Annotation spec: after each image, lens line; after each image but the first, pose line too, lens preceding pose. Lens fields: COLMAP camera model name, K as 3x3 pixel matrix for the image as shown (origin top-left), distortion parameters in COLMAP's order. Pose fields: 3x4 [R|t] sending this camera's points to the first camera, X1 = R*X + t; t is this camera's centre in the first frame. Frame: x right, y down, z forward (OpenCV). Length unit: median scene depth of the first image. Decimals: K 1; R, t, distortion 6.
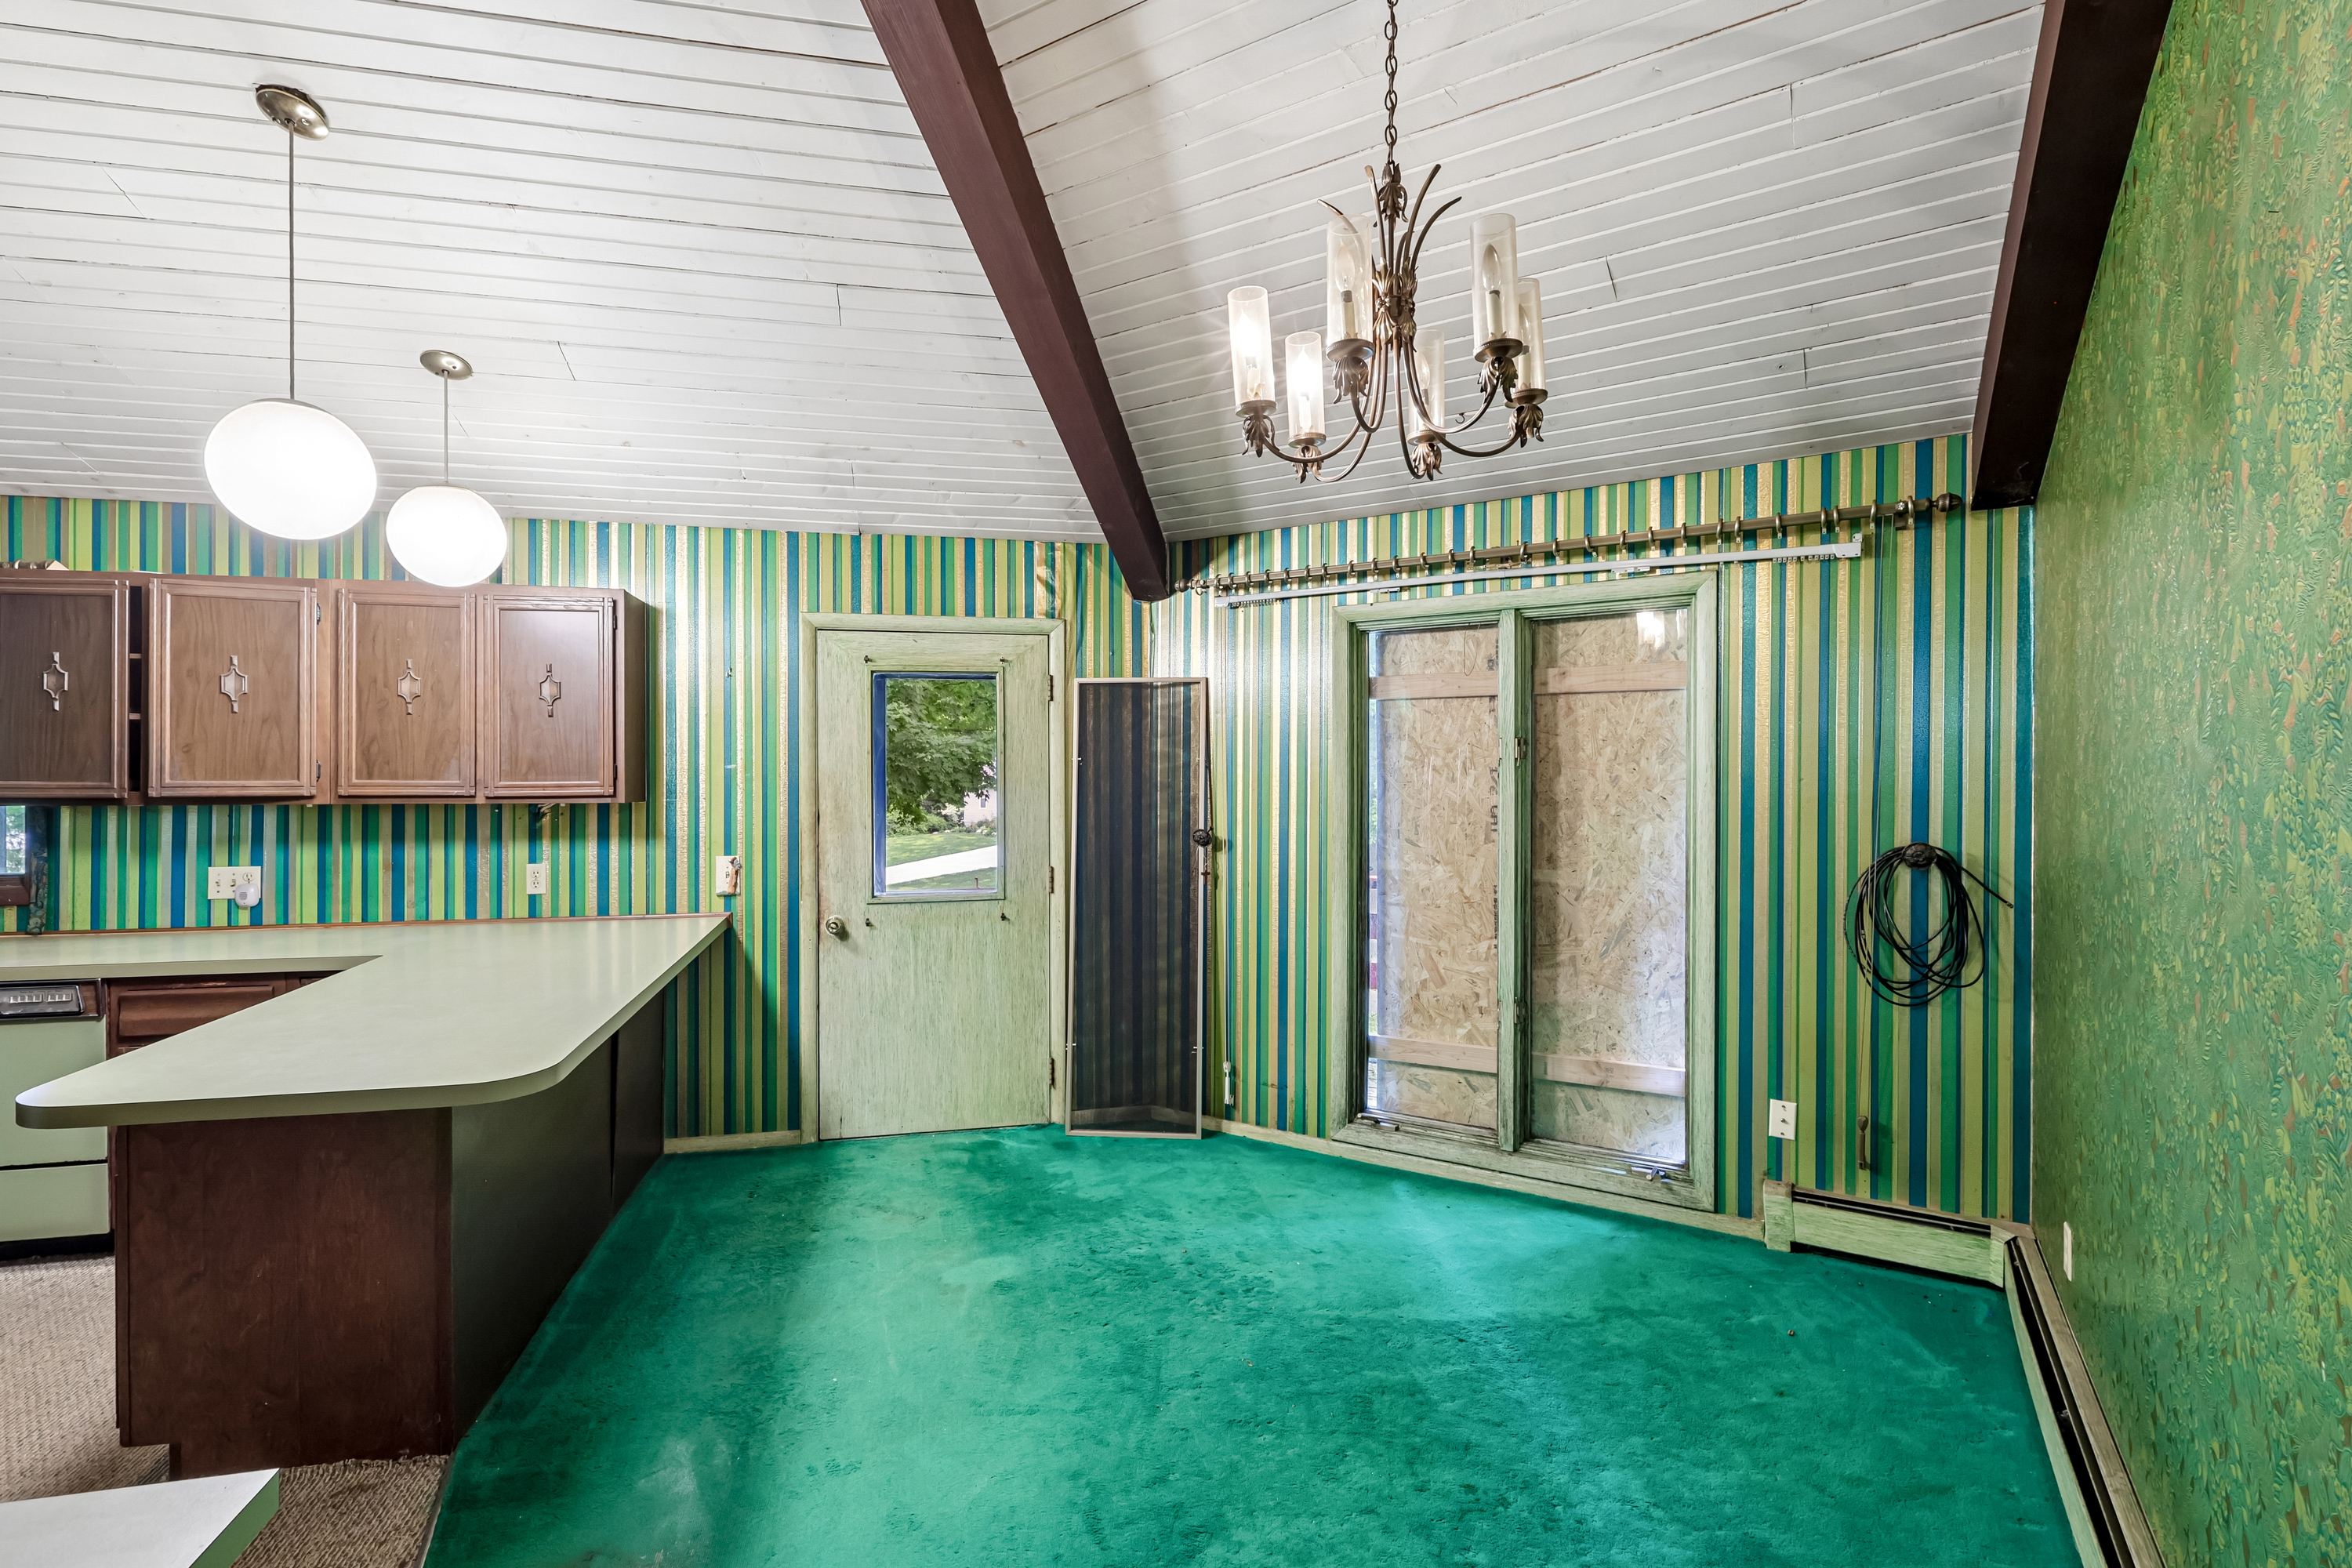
lens RADIAL K [[1108.7, 0, 1176.0], [0, 1108.7, 784.0], [0, 0, 1]] dist [-0.000755, -0.000325]
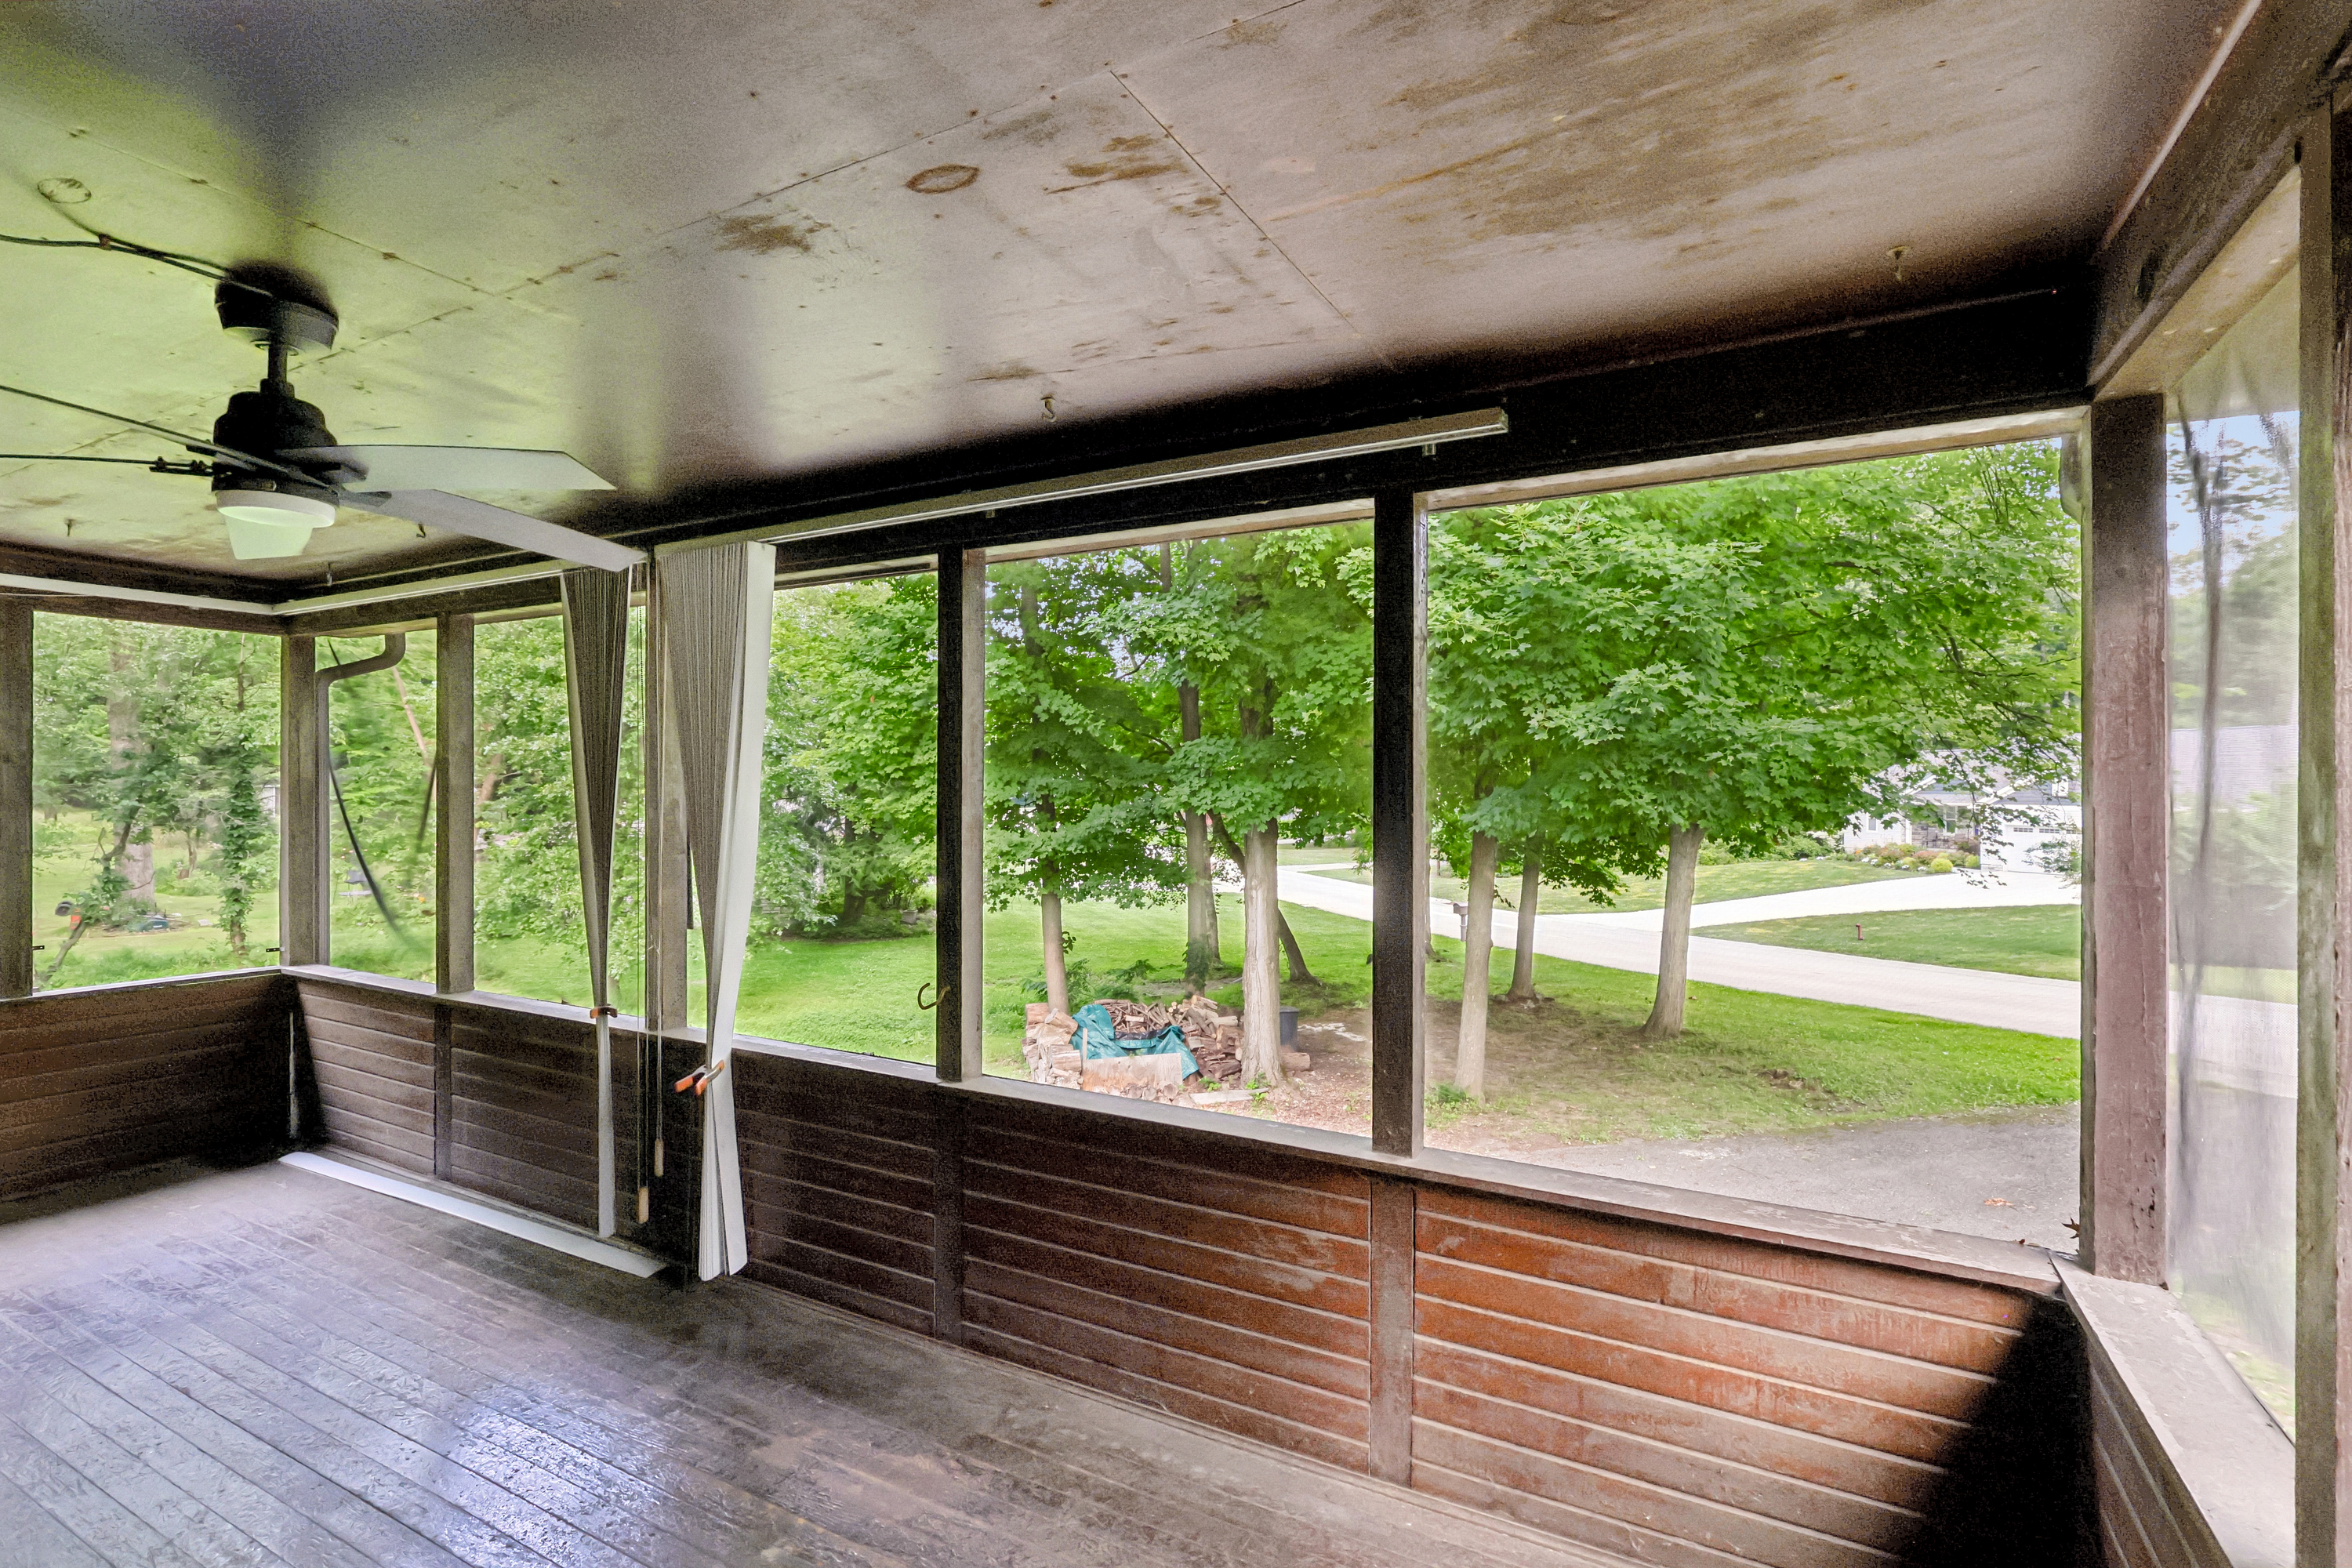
lens RADIAL K [[1108.7, 0, 1176.0], [0, 1108.7, 784.0], [0, 0, 1]] dist [-0.000755, -0.000325]
pose [[0.741405, 0.002390, -0.671054, -0.015838], [-0.010079, 0.999921, -0.007574, -0.001234], [0.670983, 0.012379, 0.741370, 0.115870]]
